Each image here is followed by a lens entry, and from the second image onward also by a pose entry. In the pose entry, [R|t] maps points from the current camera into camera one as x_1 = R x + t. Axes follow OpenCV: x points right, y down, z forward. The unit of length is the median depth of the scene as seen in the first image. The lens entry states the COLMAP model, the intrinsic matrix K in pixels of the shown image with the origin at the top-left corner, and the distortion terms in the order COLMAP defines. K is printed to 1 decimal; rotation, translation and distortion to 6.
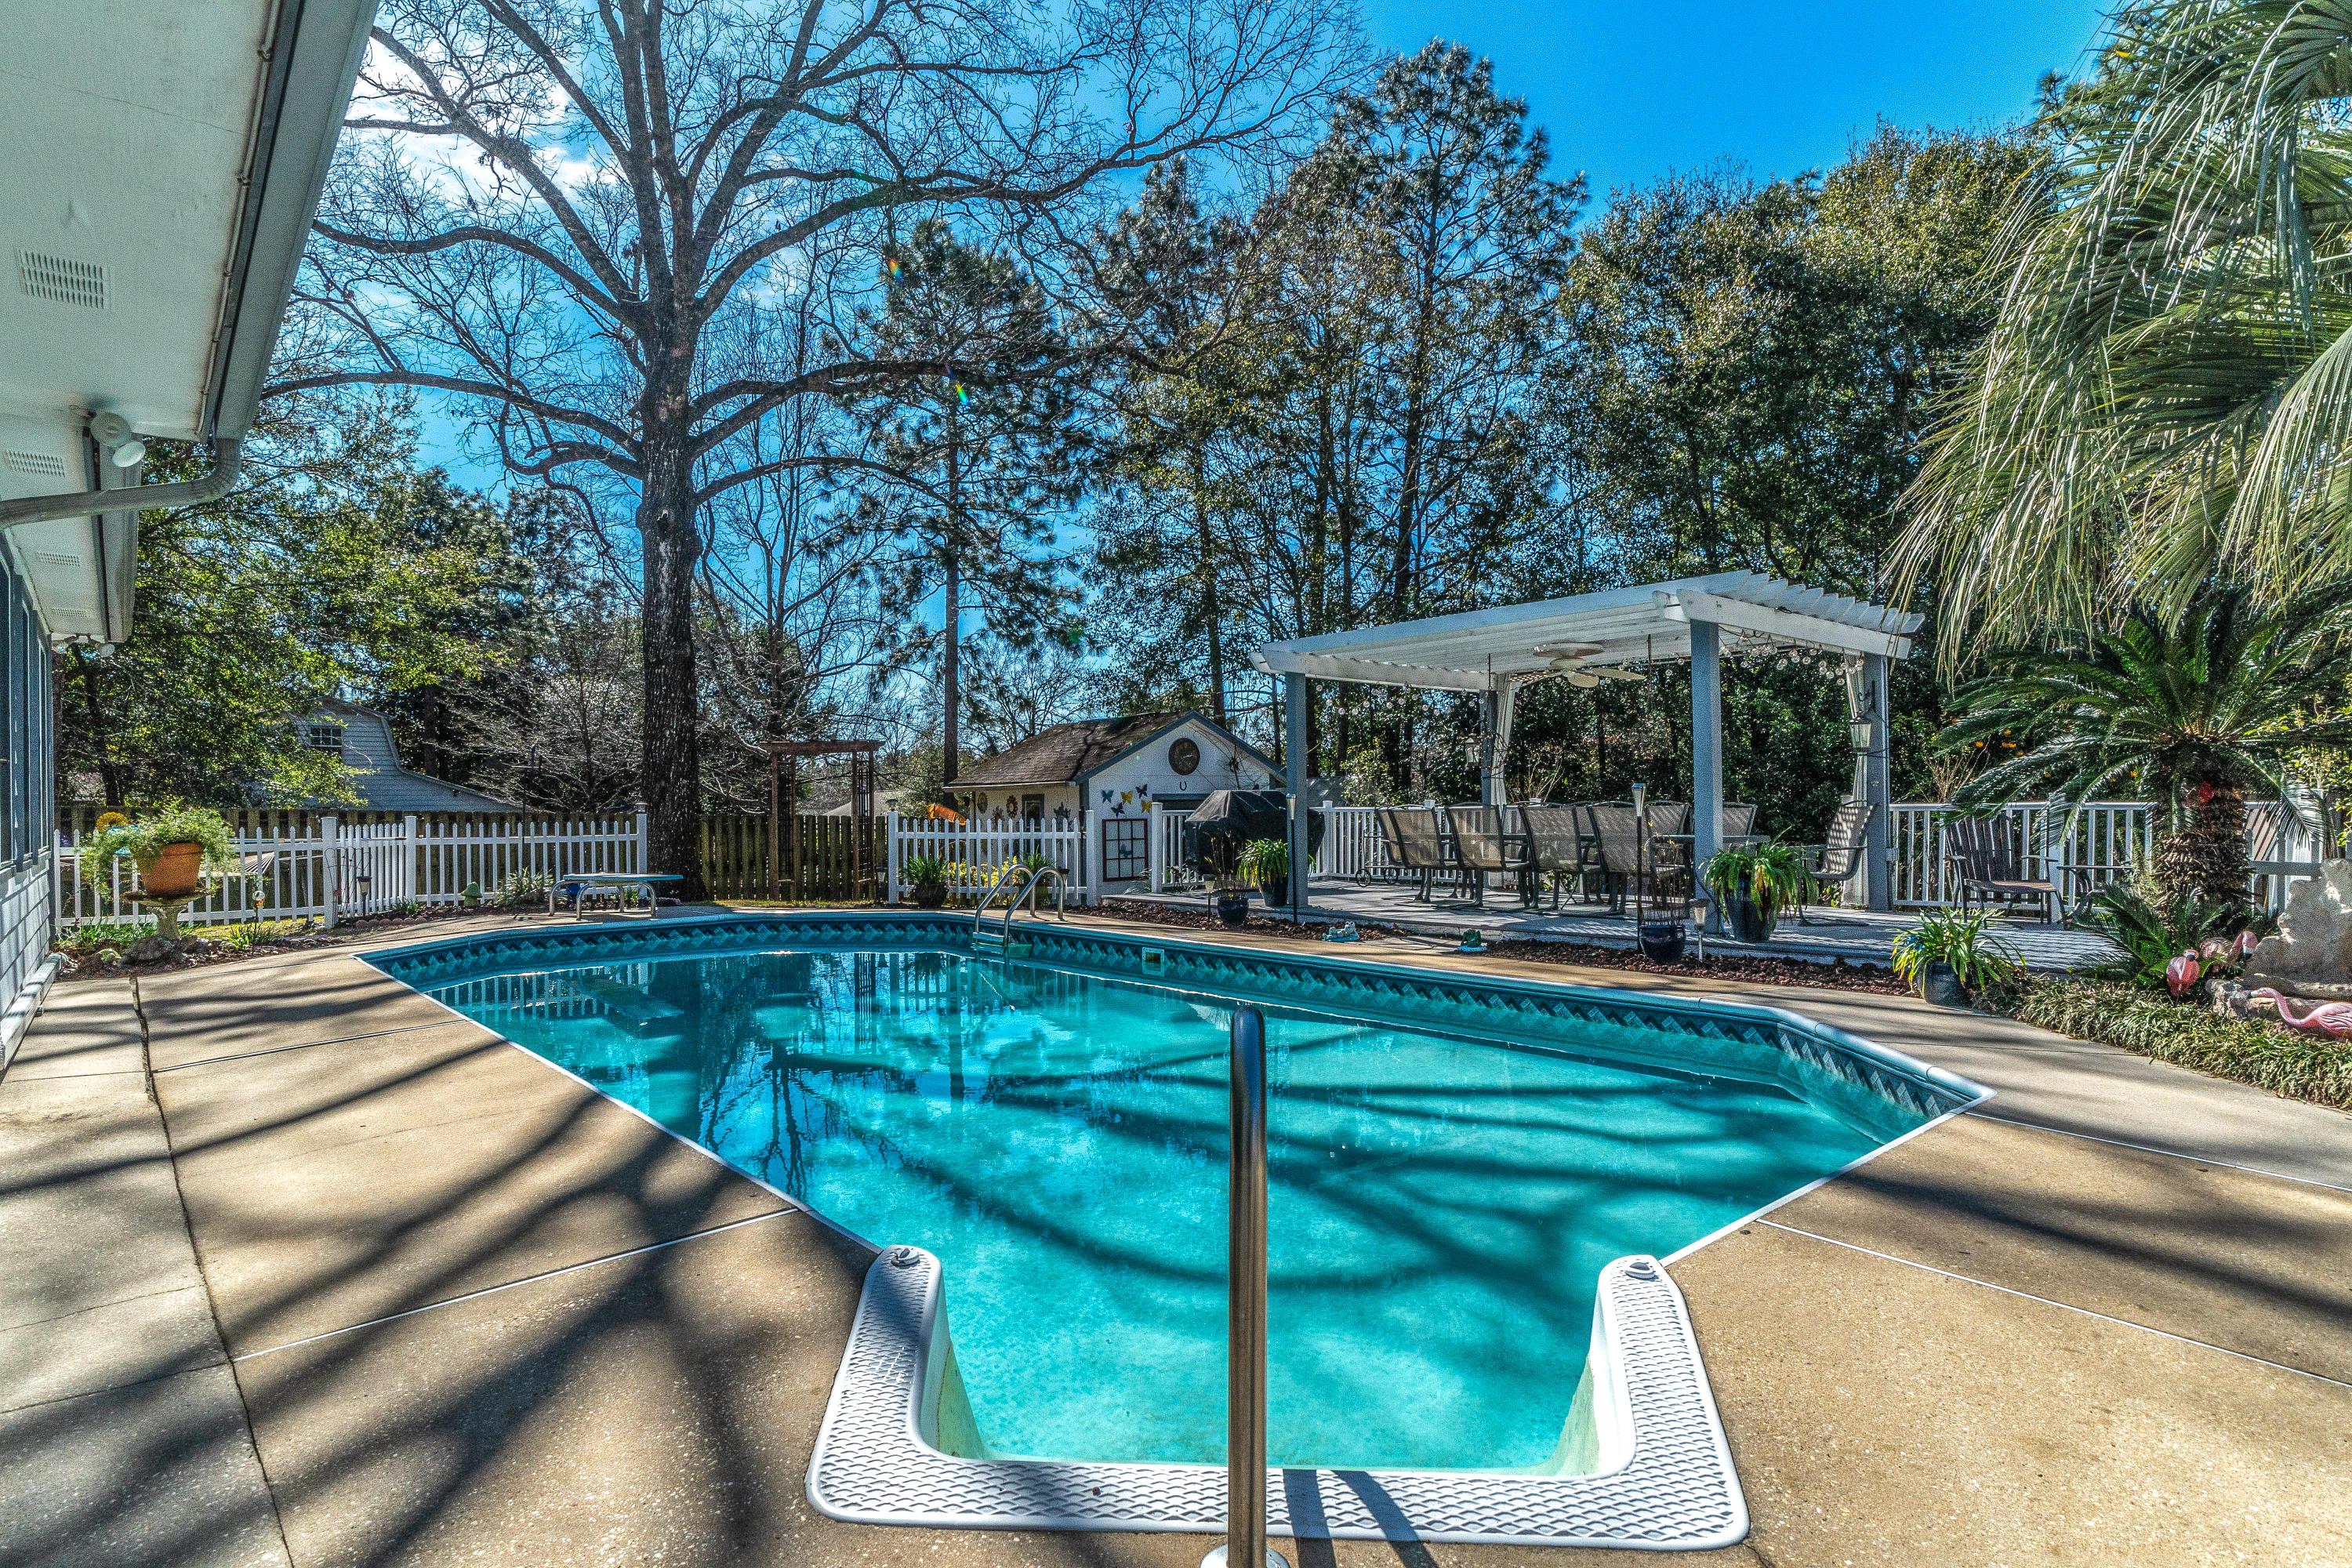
lens RADIAL K [[1209.8, 0, 1178.2], [0, 1209.8, 816.1], [0, 0, 1]] dist [-0.003422, -0.001196]
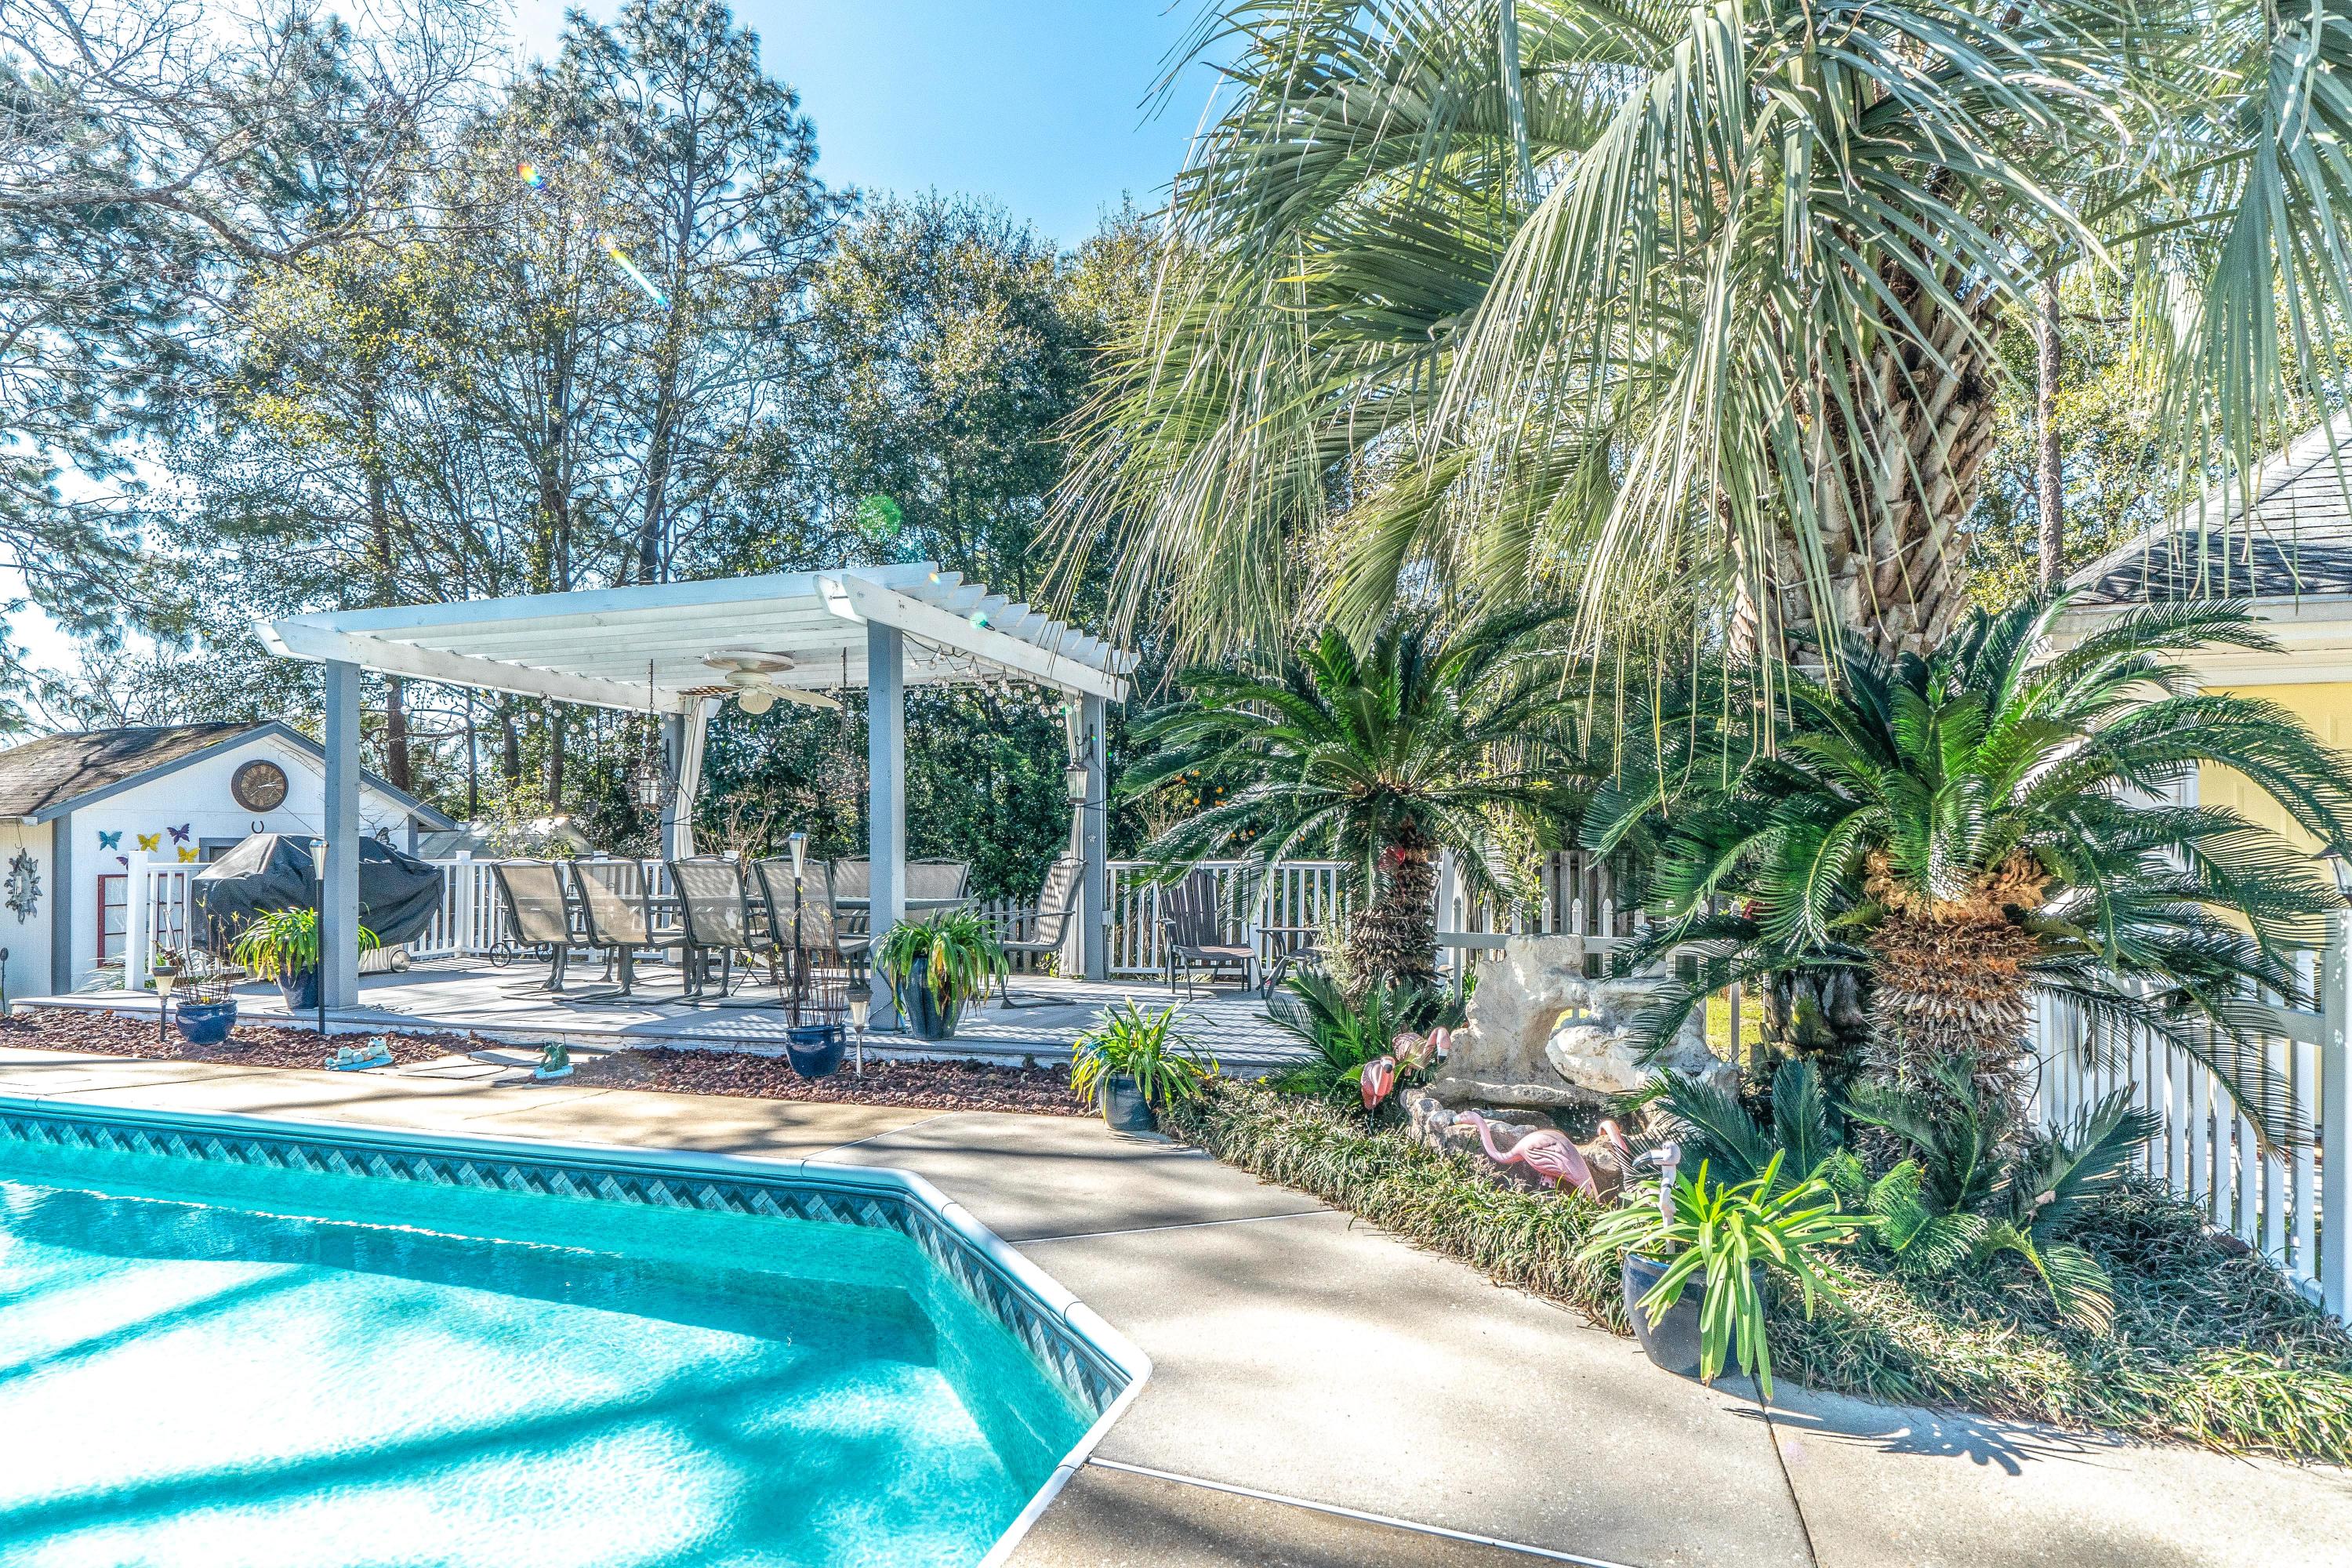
lens RADIAL K [[1228.4, 0, 1180.9], [0, 1228.4, 849.5], [0, 0, 1]] dist [-0.006704, -0.001274]
pose [[0.846138, 0.010649, 0.532857, 0.117621], [-0.003119, 0.999882, -0.015030, -0.004027], [-0.532954, 0.011055, 0.846072, 0.154798]]
